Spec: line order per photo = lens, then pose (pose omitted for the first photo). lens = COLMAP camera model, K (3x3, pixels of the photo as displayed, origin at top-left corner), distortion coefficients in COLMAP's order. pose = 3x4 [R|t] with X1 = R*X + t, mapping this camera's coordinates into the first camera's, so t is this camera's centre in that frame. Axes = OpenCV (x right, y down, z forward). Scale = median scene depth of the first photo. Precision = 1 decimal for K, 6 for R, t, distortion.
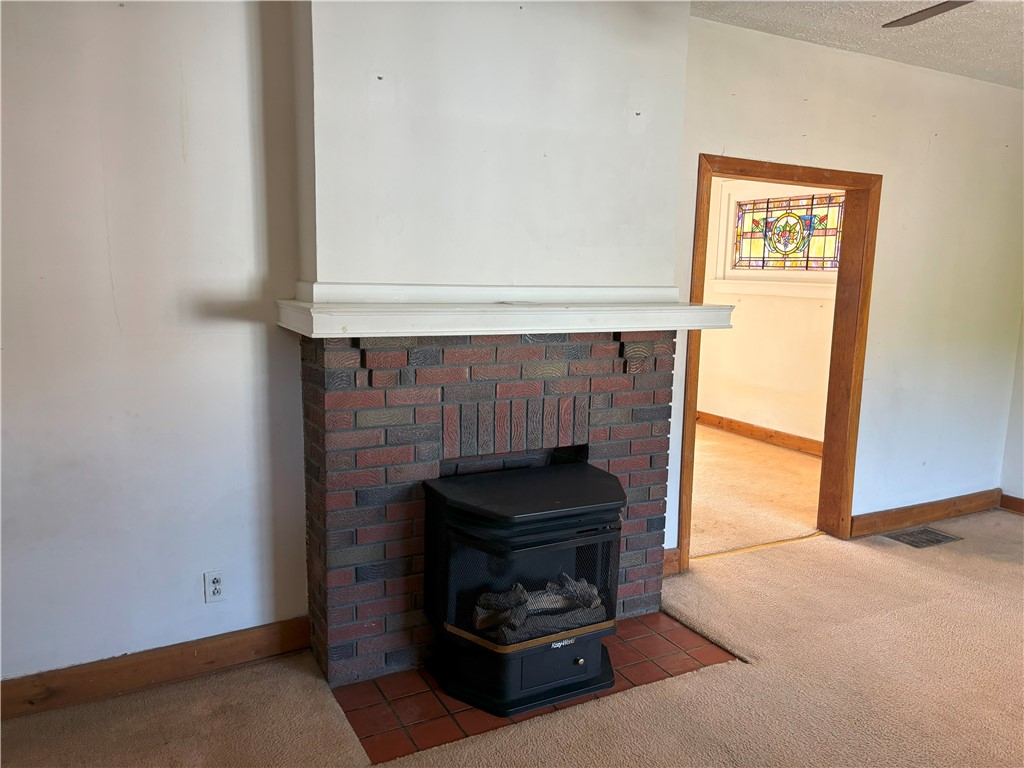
lens RADIAL K [[776.4, 0, 510.0], [0, 776.4, 390.2], [0, 0, 1]] dist [0.039123, -0.040463]
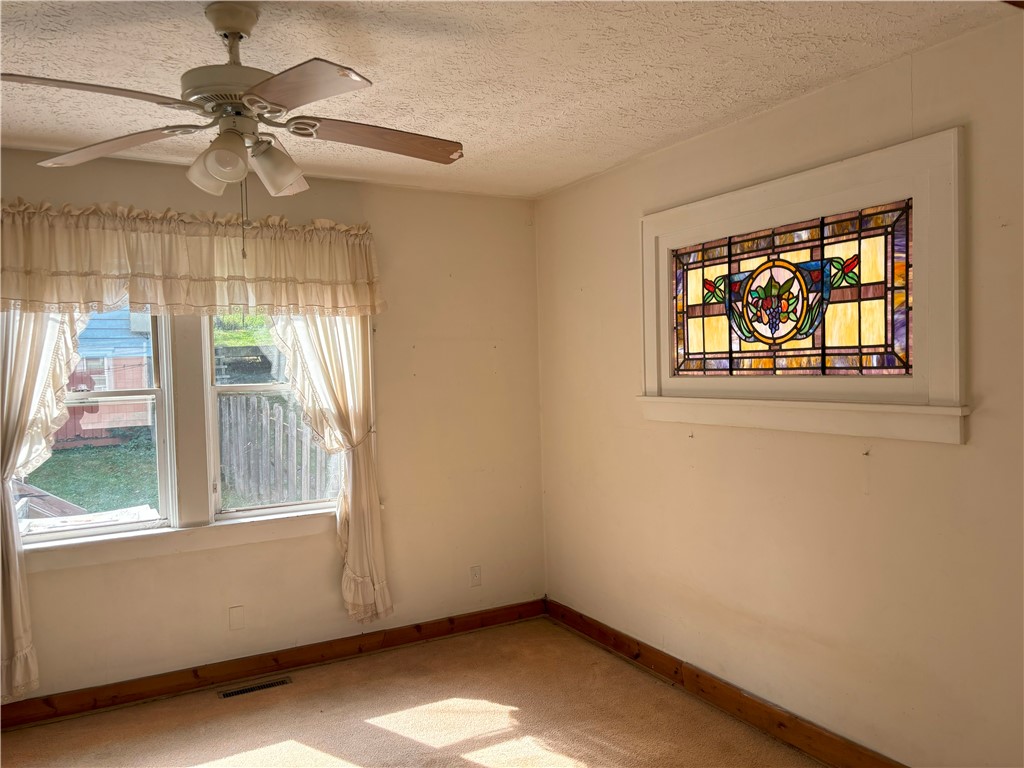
lens RADIAL K [[776.4, 0, 510.0], [0, 776.4, 390.2], [0, 0, 1]] dist [0.039123, -0.040463]
pose [[0.998615, -0.044810, 0.027588, 0.180001], [0.048021, 0.990410, -0.129548, -0.093672], [-0.021518, 0.130693, 0.991189, 0.544274]]
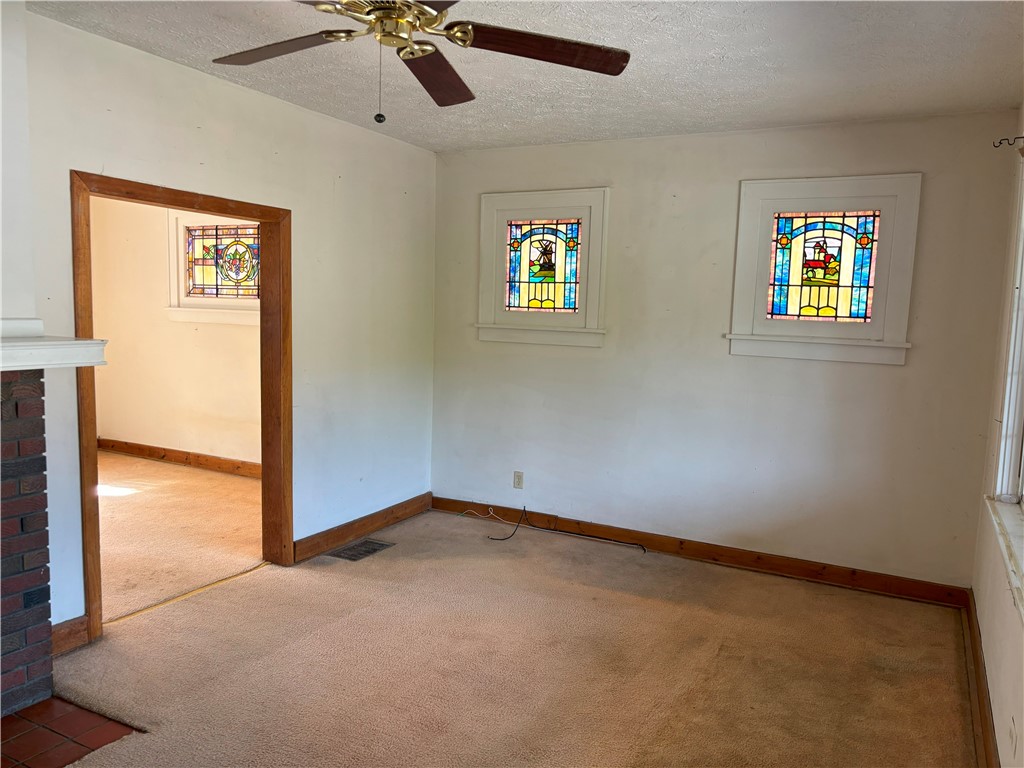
lens RADIAL K [[776.4, 0, 510.0], [0, 776.4, 390.2], [0, 0, 1]] dist [0.039123, -0.040463]
pose [[0.825691, -0.058980, 0.561031, 0.077526], [0.076884, 0.997005, -0.008339, -0.003332], [-0.558859, 0.050020, 0.827753, -0.004889]]
